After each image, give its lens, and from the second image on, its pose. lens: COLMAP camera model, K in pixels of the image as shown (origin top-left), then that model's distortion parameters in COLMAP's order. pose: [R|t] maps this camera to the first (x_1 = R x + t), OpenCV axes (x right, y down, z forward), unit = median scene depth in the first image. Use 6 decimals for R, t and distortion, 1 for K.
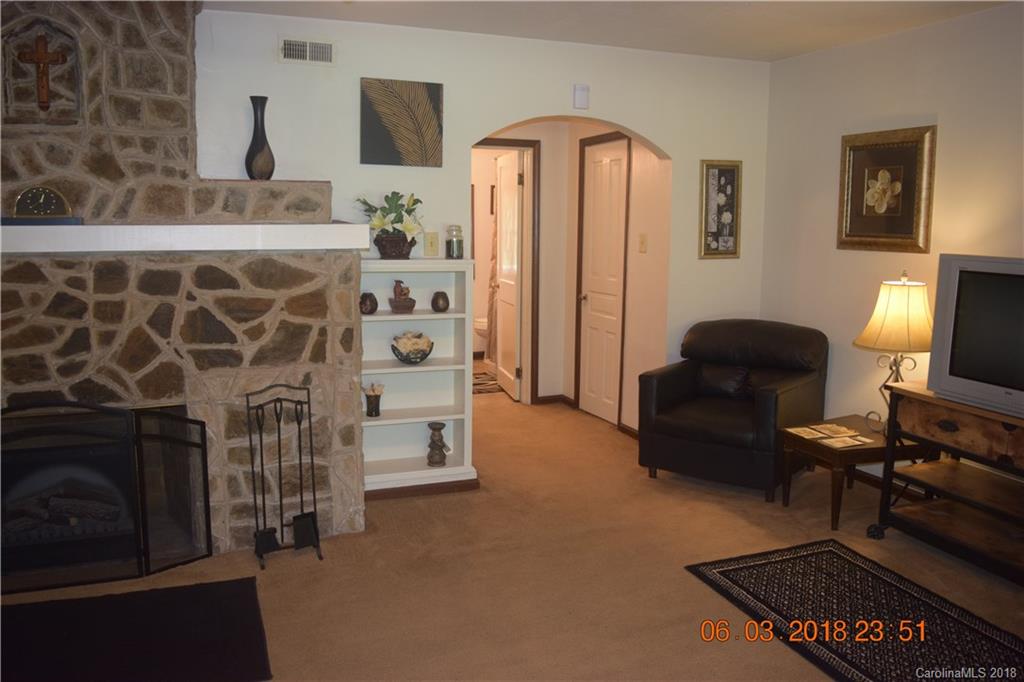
lens RADIAL K [[818.2, 0, 507.0], [0, 818.2, 339.9], [0, 0, 1]] dist [-0.079418, 0.009358]
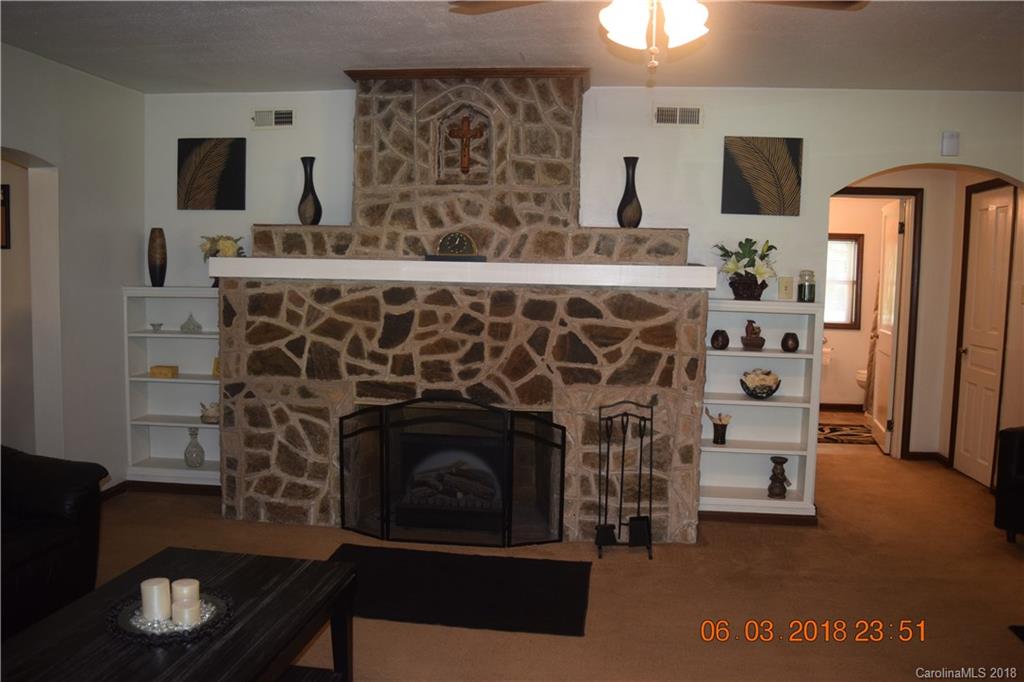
lens RADIAL K [[818.2, 0, 517.1], [0, 818.2, 339.8], [0, 0, 1]] dist [-0.079418, 0.009358]
pose [[0.882792, 0.050462, -0.467046, 0.113883], [-0.079968, 0.995845, -0.043557, 0.028583], [0.462908, 0.075801, 0.883159, -0.105263]]
